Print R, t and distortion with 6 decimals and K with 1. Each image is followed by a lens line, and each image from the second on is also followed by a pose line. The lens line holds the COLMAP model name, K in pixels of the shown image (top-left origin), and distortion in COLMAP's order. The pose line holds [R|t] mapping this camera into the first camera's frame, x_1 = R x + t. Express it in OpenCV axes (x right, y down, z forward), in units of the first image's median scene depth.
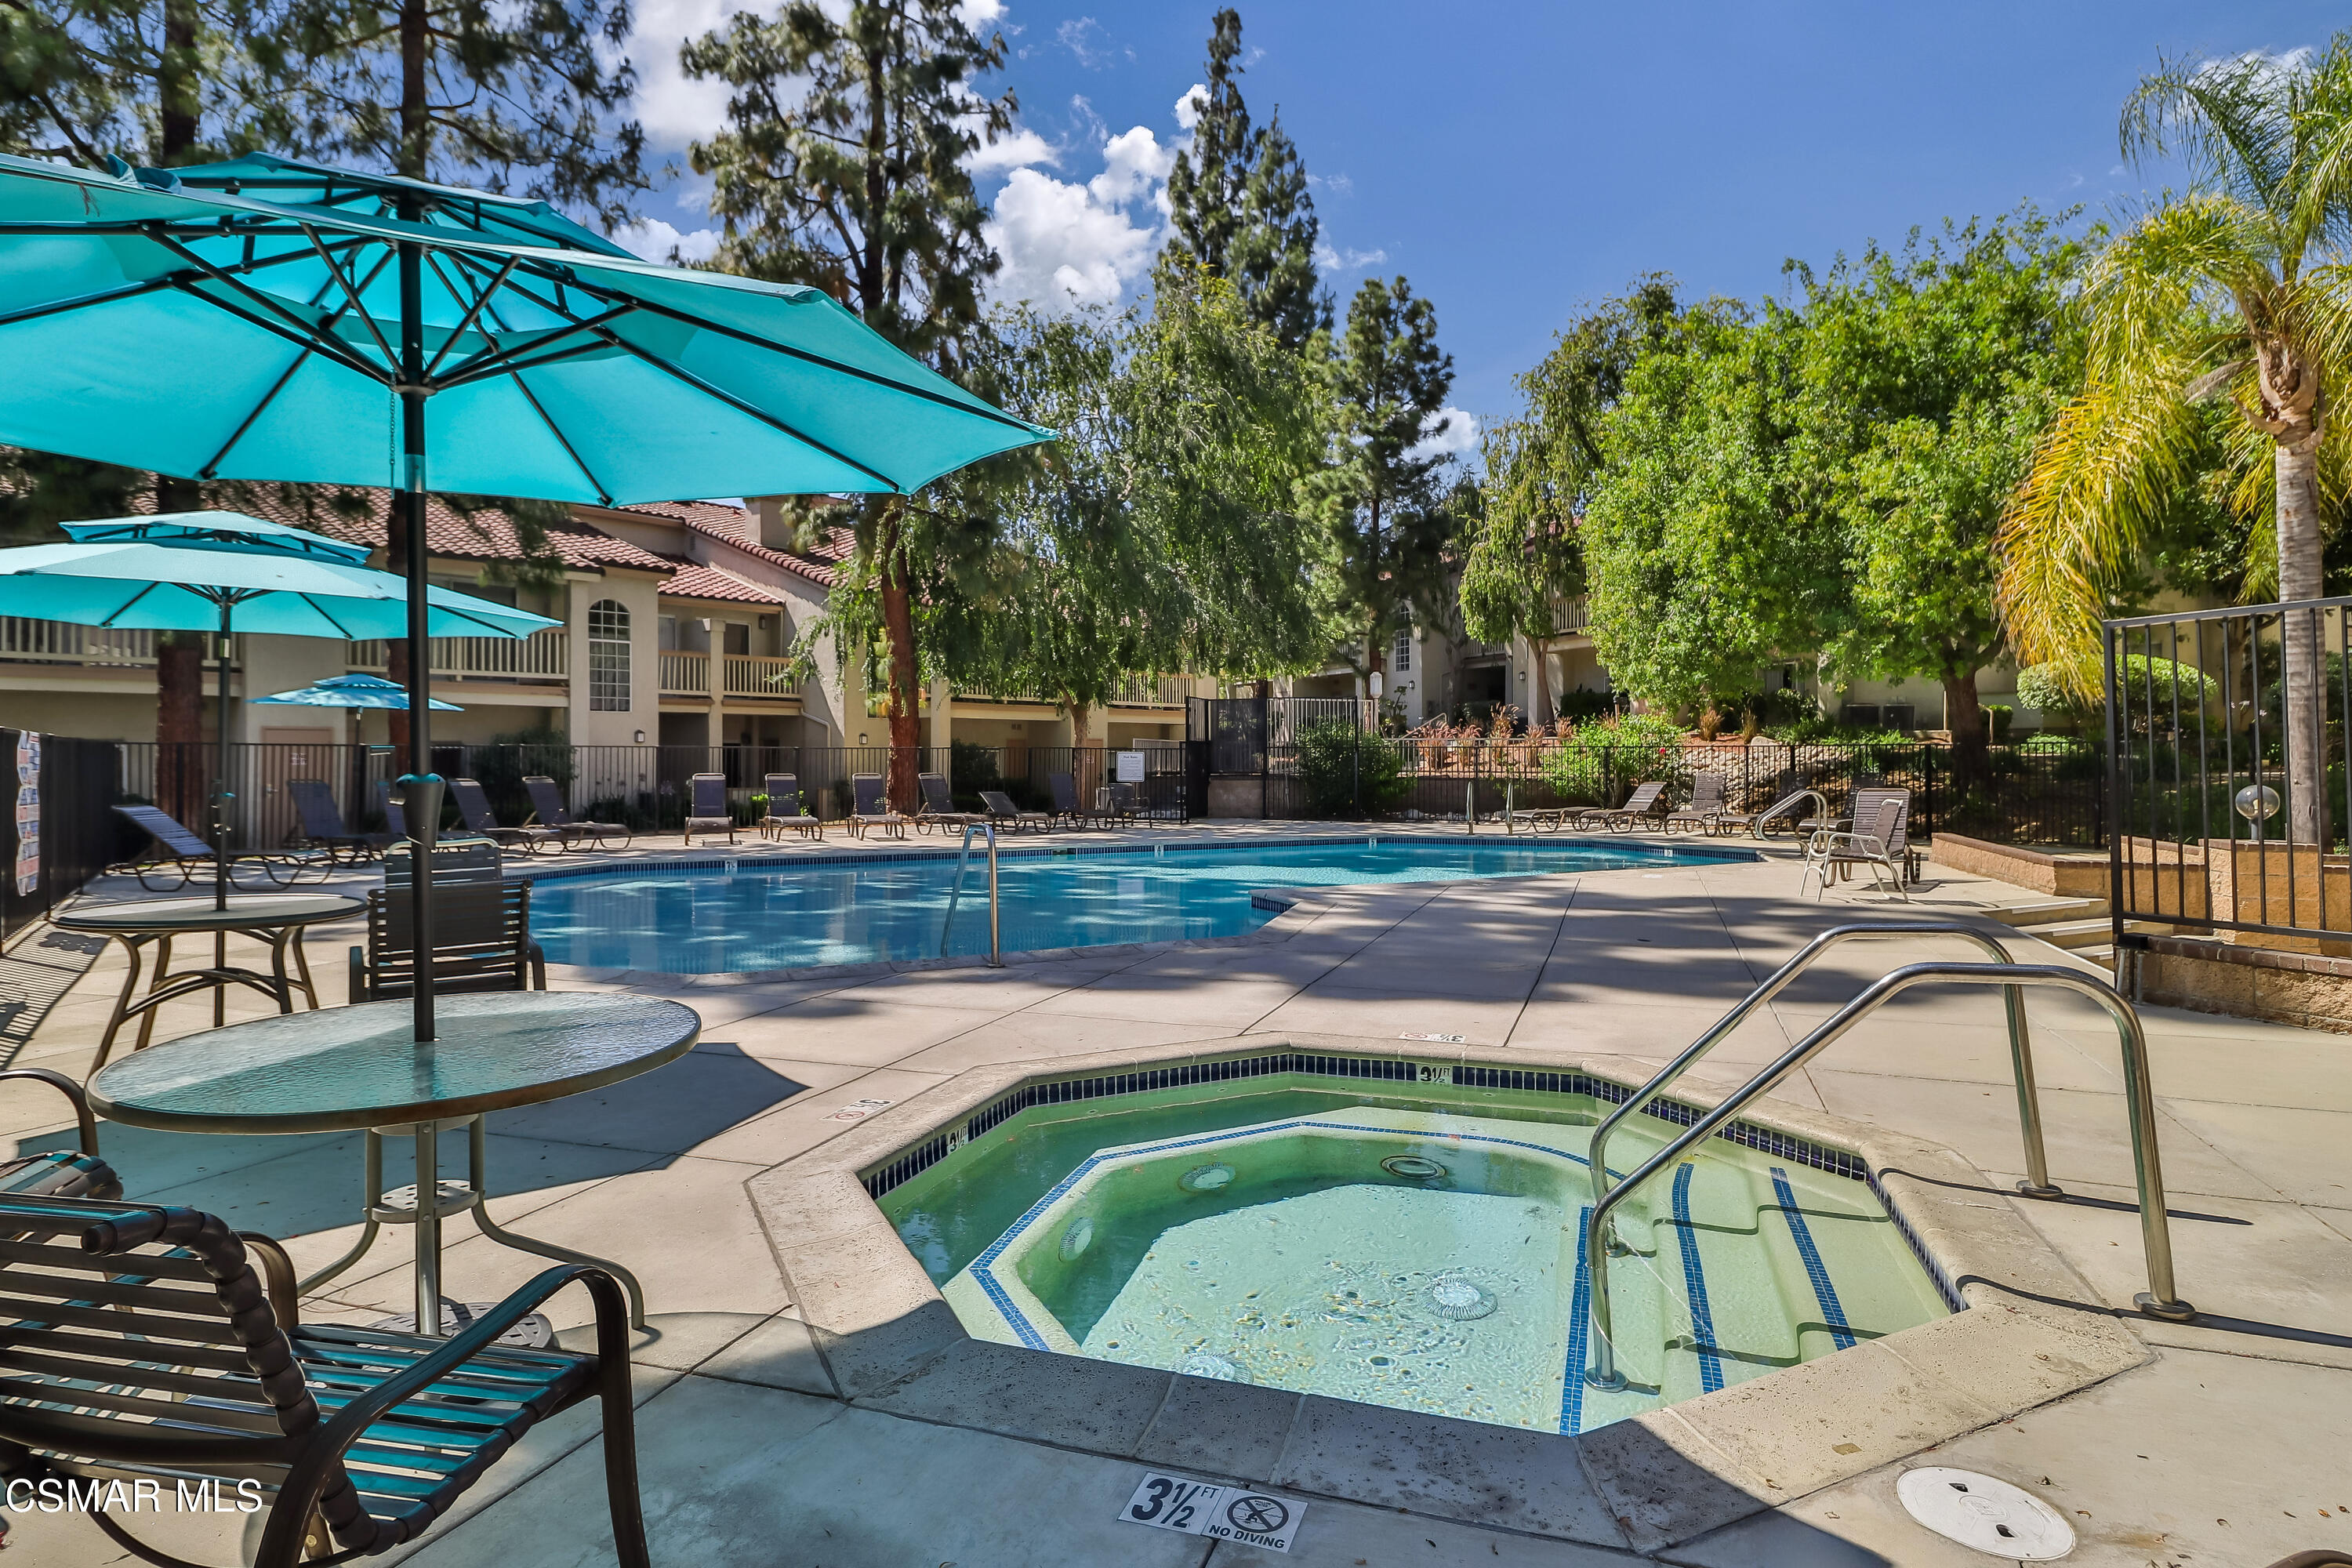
lens RADIAL K [[1219.8, 0, 1176.4], [0, 1219.8, 734.9], [0, 0, 1]] dist [-0.000436, 0.000342]
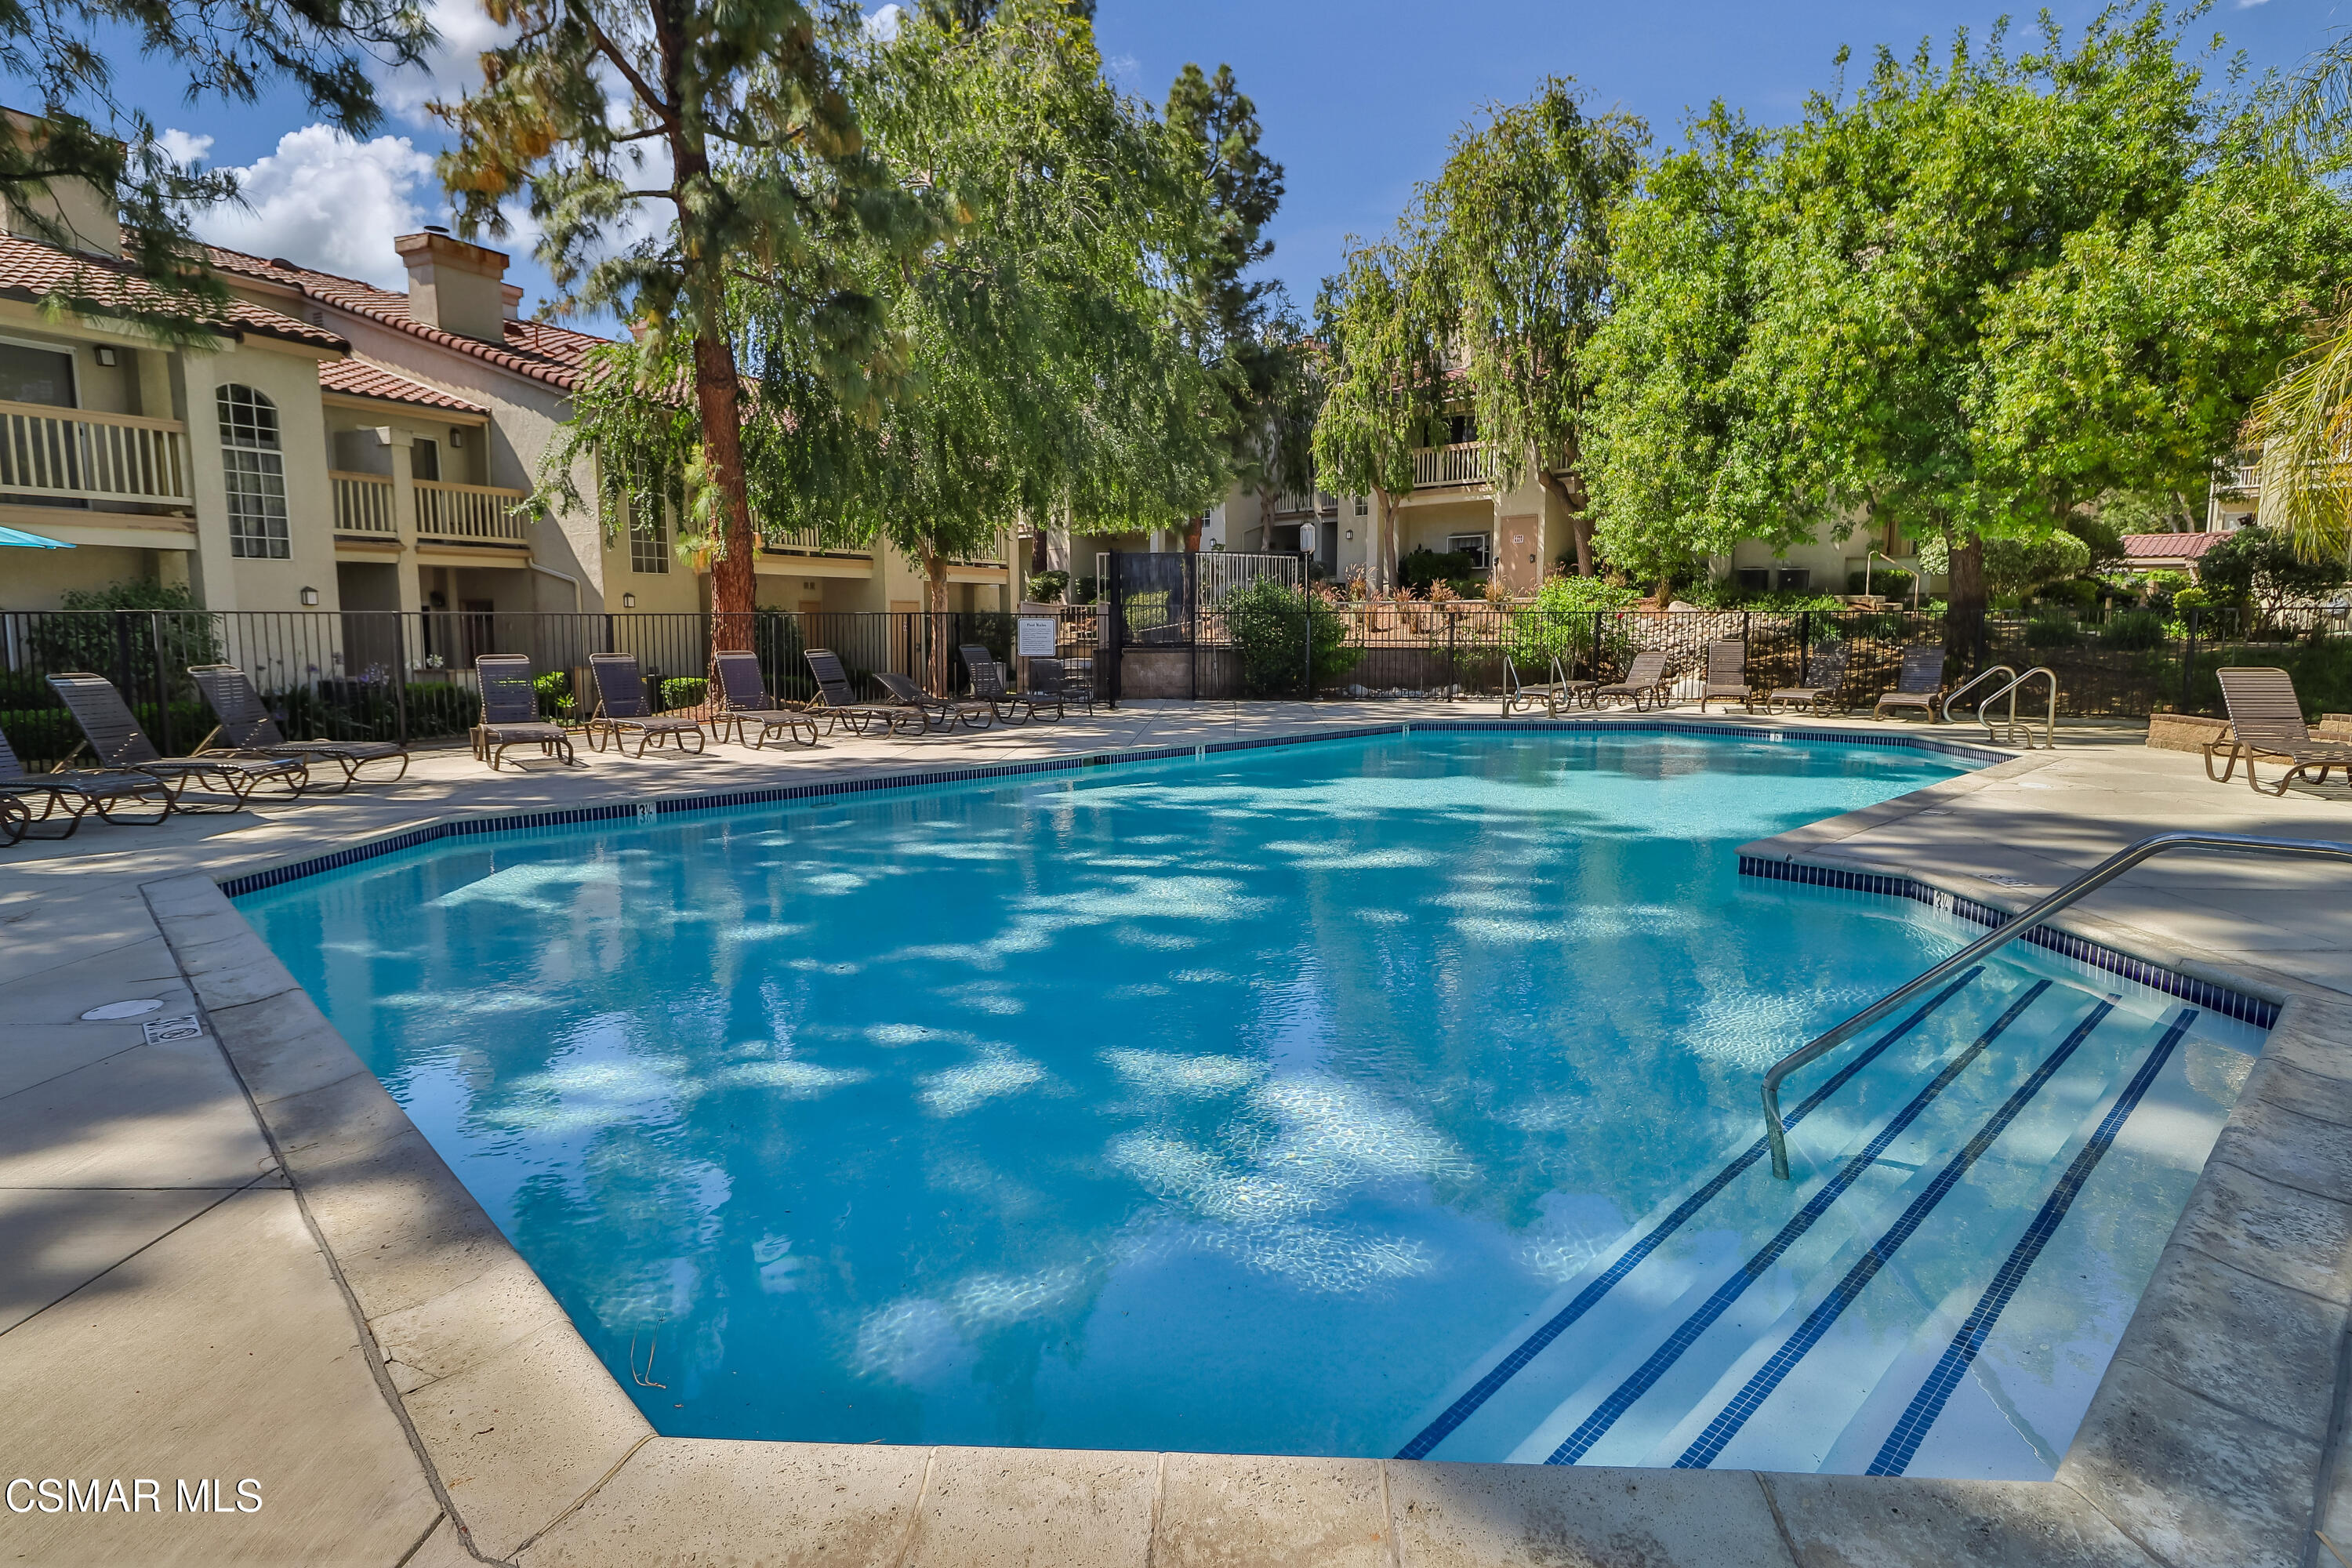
lens RADIAL K [[1219.8, 0, 1176.4], [0, 1219.8, 734.9], [0, 0, 1]] dist [-0.000436, 0.000342]
pose [[0.958333, -0.028076, 0.284269, -0.162555], [-0.003911, 0.993775, 0.111337, 0.000626], [-0.285626, -0.107810, 0.952258, 0.198973]]
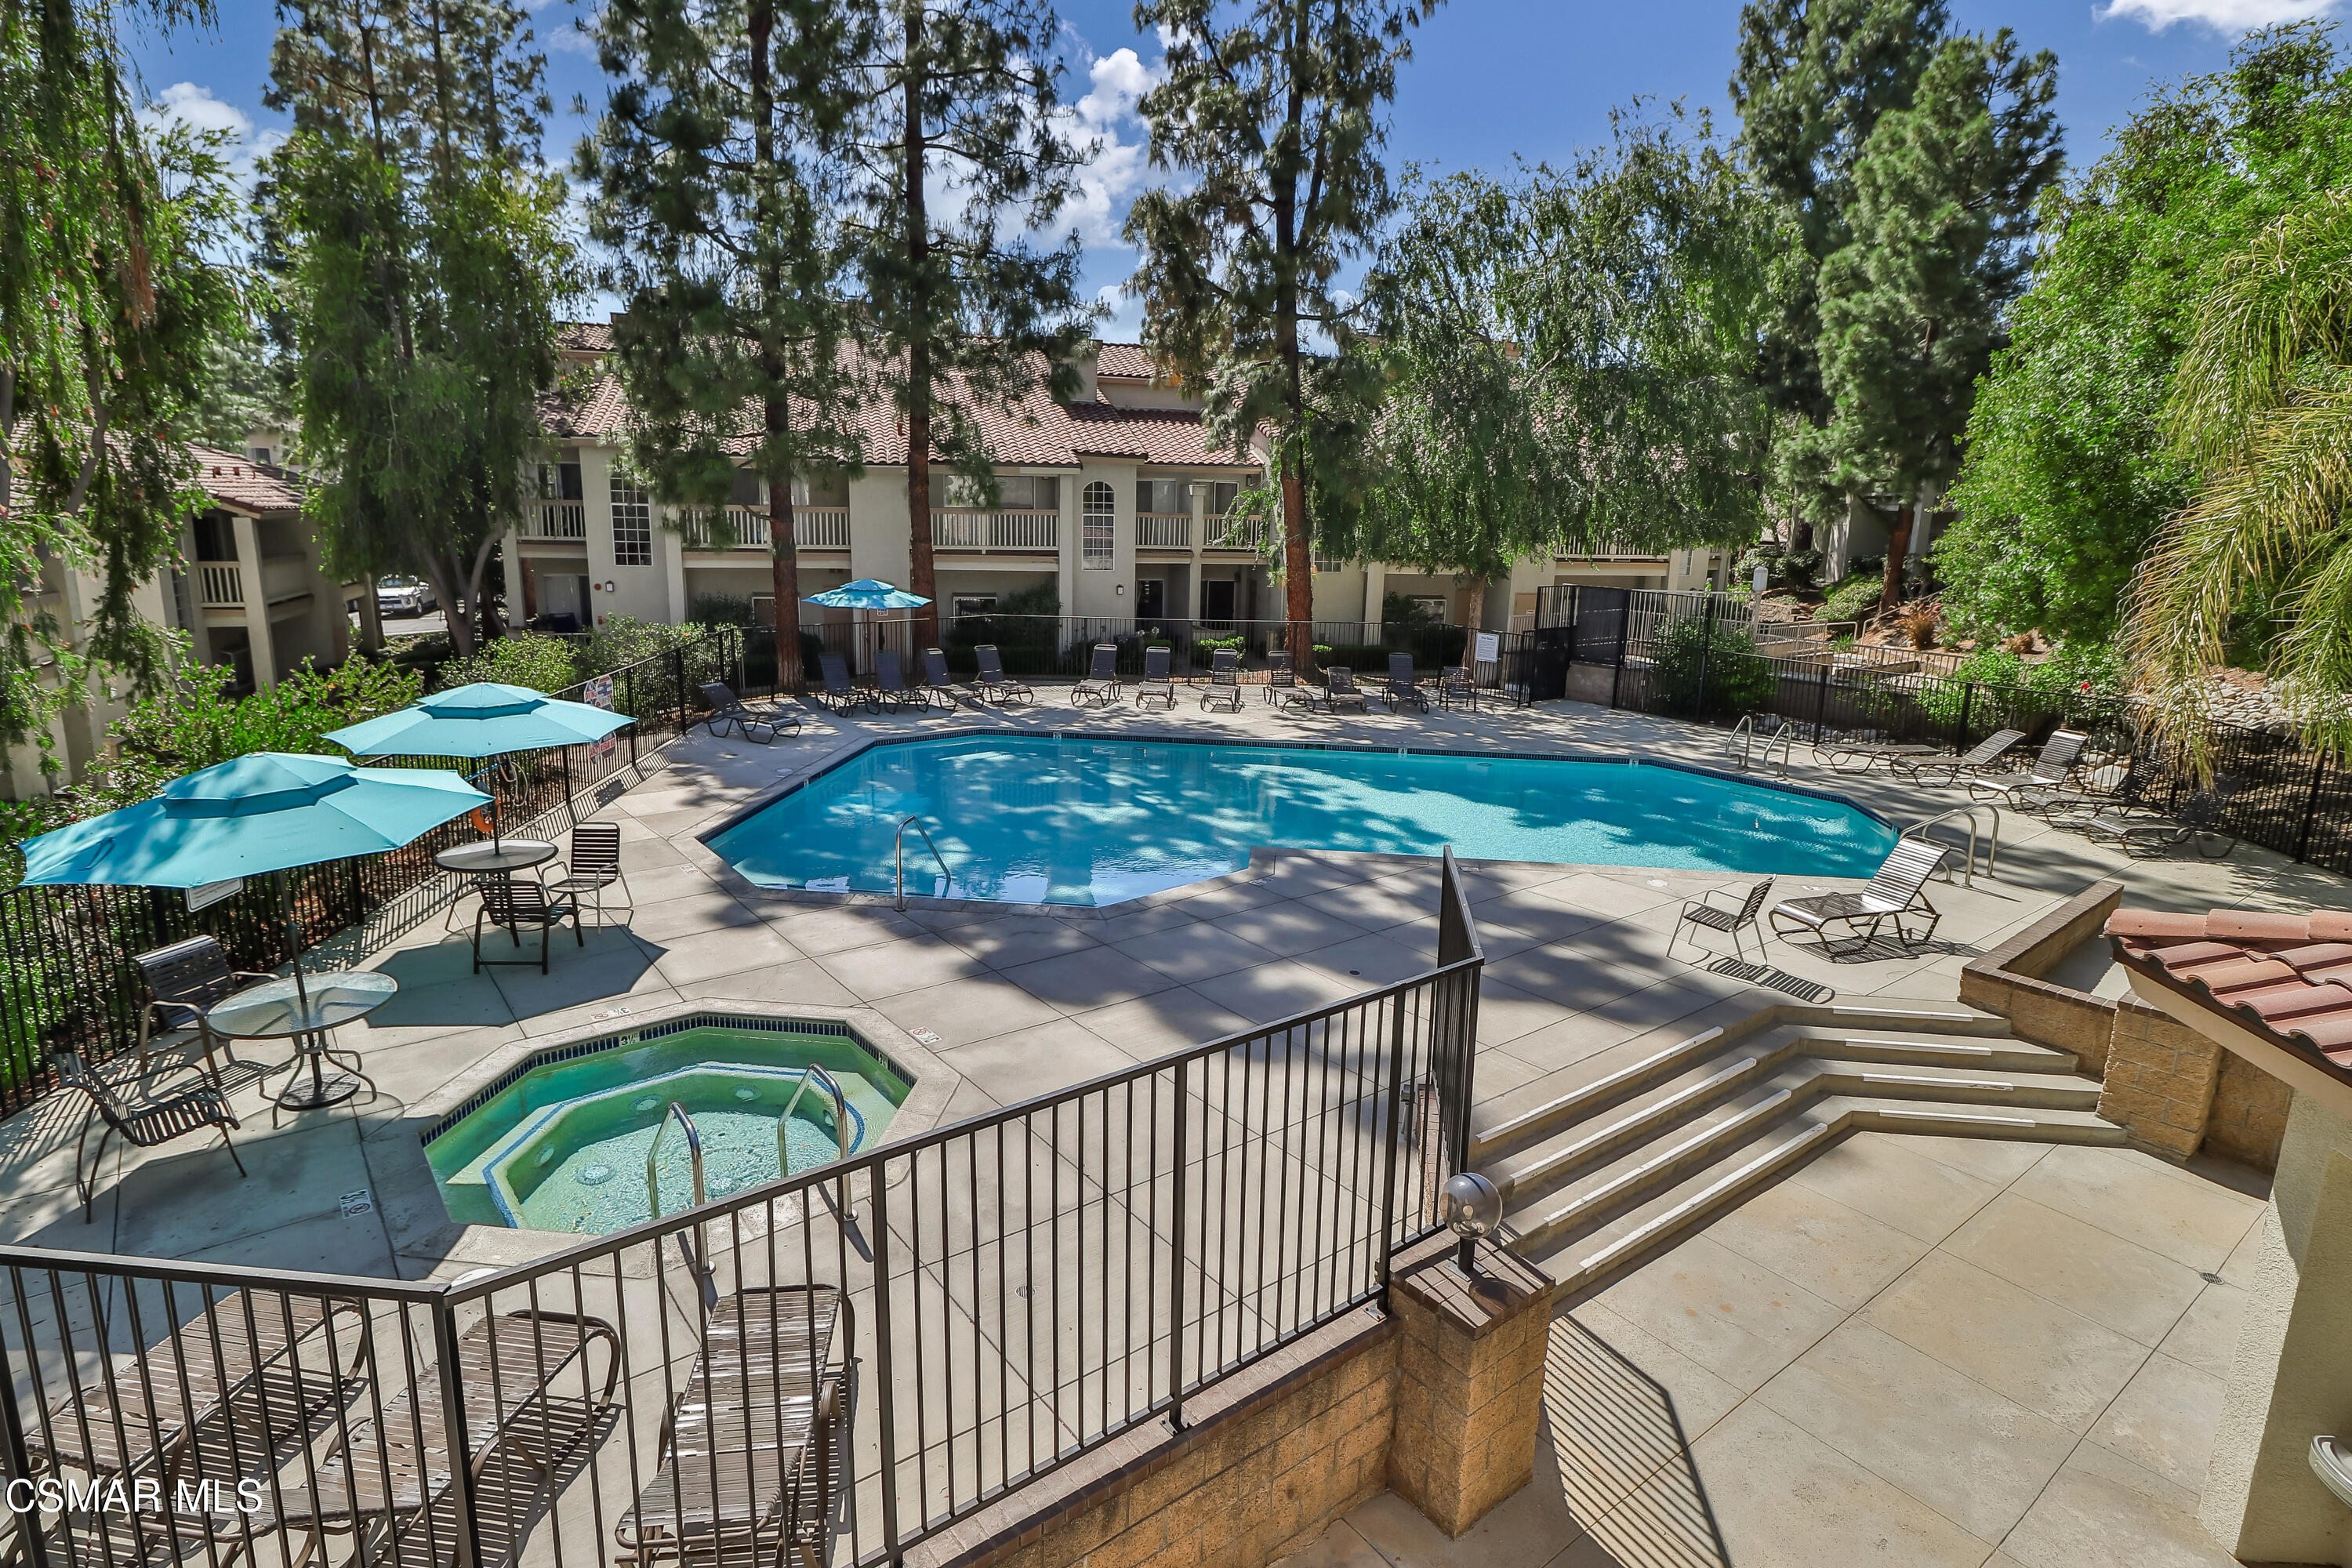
lens RADIAL K [[1219.8, 0, 1176.4], [0, 1219.8, 734.9], [0, 0, 1]] dist [-0.000436, 0.000342]
pose [[0.843951, 0.124029, -0.521885, 0.280331], [-0.016389, 0.978410, 0.206022, -0.107115], [0.536170, -0.165319, 0.827763, -0.053414]]
